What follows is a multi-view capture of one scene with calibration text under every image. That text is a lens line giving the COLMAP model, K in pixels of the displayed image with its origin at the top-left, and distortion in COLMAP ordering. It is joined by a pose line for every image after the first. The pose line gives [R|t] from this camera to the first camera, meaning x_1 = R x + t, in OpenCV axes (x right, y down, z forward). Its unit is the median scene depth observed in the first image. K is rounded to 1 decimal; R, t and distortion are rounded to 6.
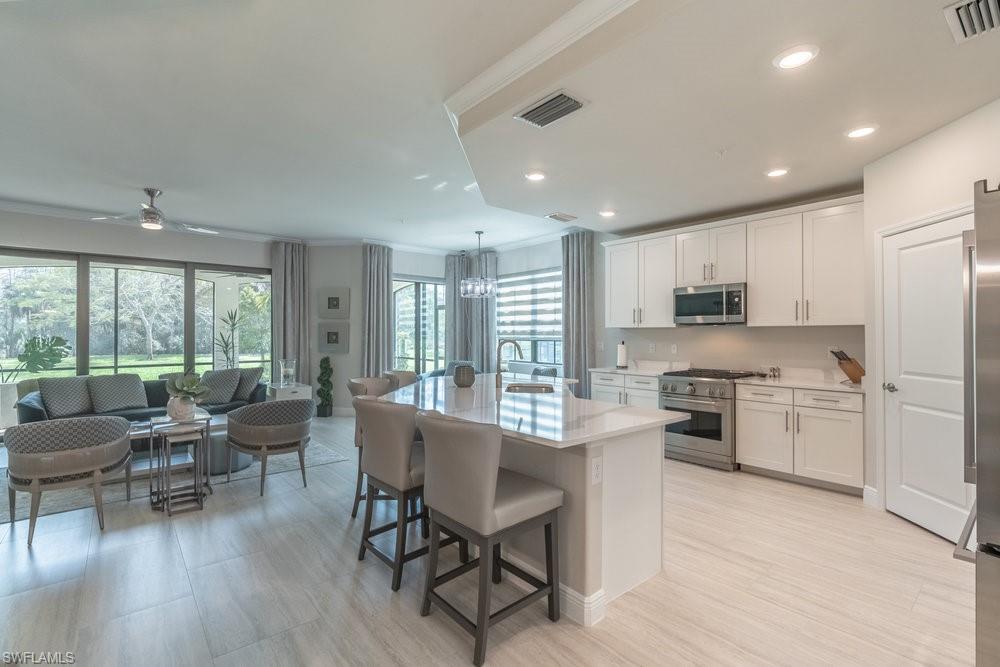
lens RADIAL K [[456.4, 0, 487.4], [0, 456.4, 331.5], [0, 0, 1]] dist [-0.004007, -0.000306]
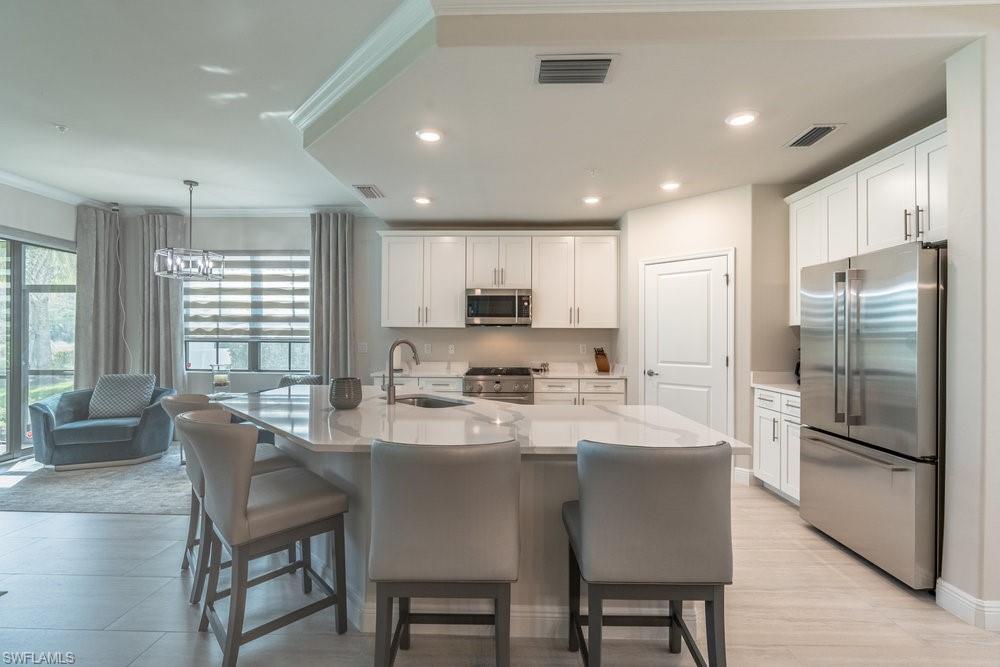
lens RADIAL K [[453.8, 0, 495.5], [0, 453.8, 326.6], [0, 0, 1]] dist [-0.009528, -0.000568]
pose [[0.646114, 0.020005, 0.762978, -0.238279], [-0.008320, 0.999782, -0.019168, 0.005705], [-0.763195, 0.006037, 0.646140, 0.226564]]
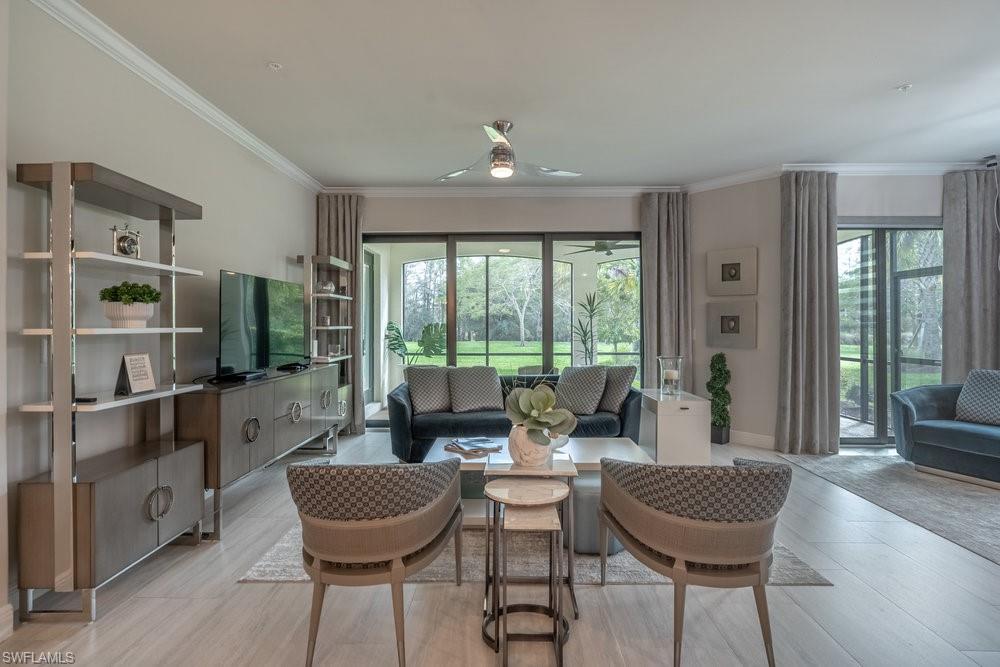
lens RADIAL K [[453.8, 0, 495.5], [0, 453.8, 326.6], [0, 0, 1]] dist [-0.009528, -0.000568]
pose [[0.763615, 0.002603, -0.645667, -0.195973], [0.004781, 0.999942, 0.009685, 0.009386], [0.645654, -0.010483, 0.763558, 0.312731]]
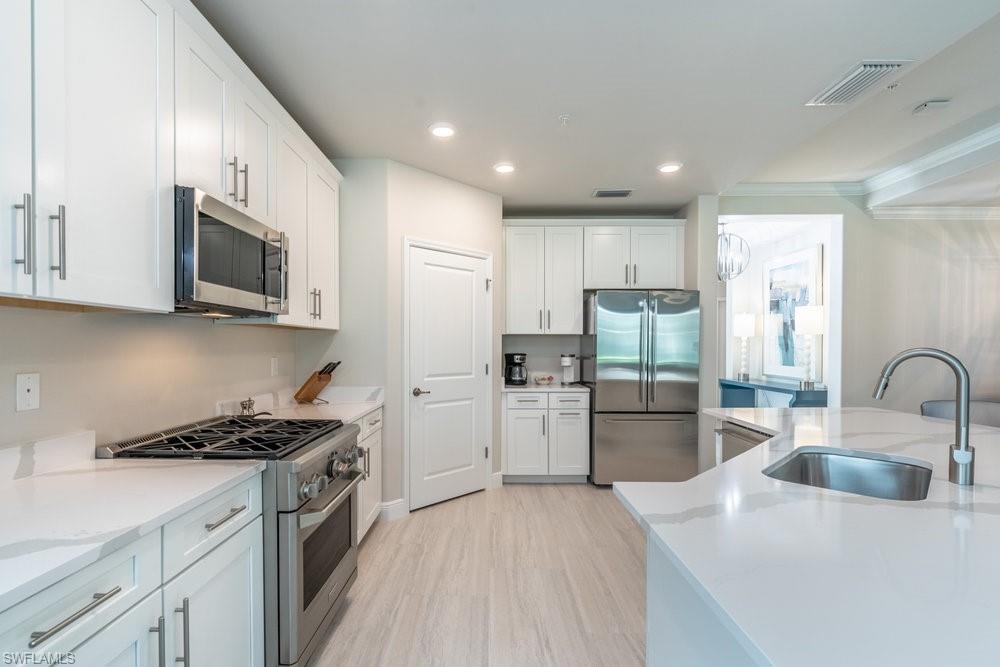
lens RADIAL K [[467.4, 0, 496.5], [0, 467.4, 353.7], [0, 0, 1]] dist [0.000641, 0.000089]
pose [[-0.782320, -0.012696, 0.622748, 0.034771], [-0.006018, 0.999900, 0.012825, 0.009701], [-0.622848, 0.006286, -0.782318, 0.847300]]
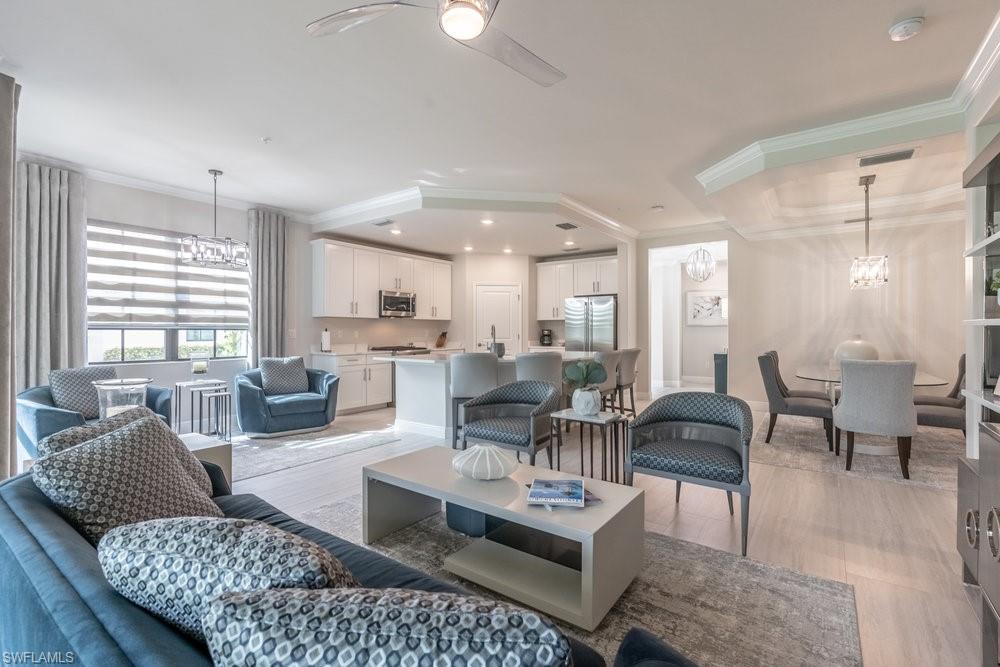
lens RADIAL K [[453.8, 0, 495.5], [0, 453.8, 326.6], [0, 0, 1]] dist [-0.009528, -0.000568]
pose [[-0.259759, 0.006020, 0.965655, -0.792572], [-0.006189, 0.999950, -0.007899, 0.019766], [-0.965654, -0.008028, -0.259709, 0.774429]]
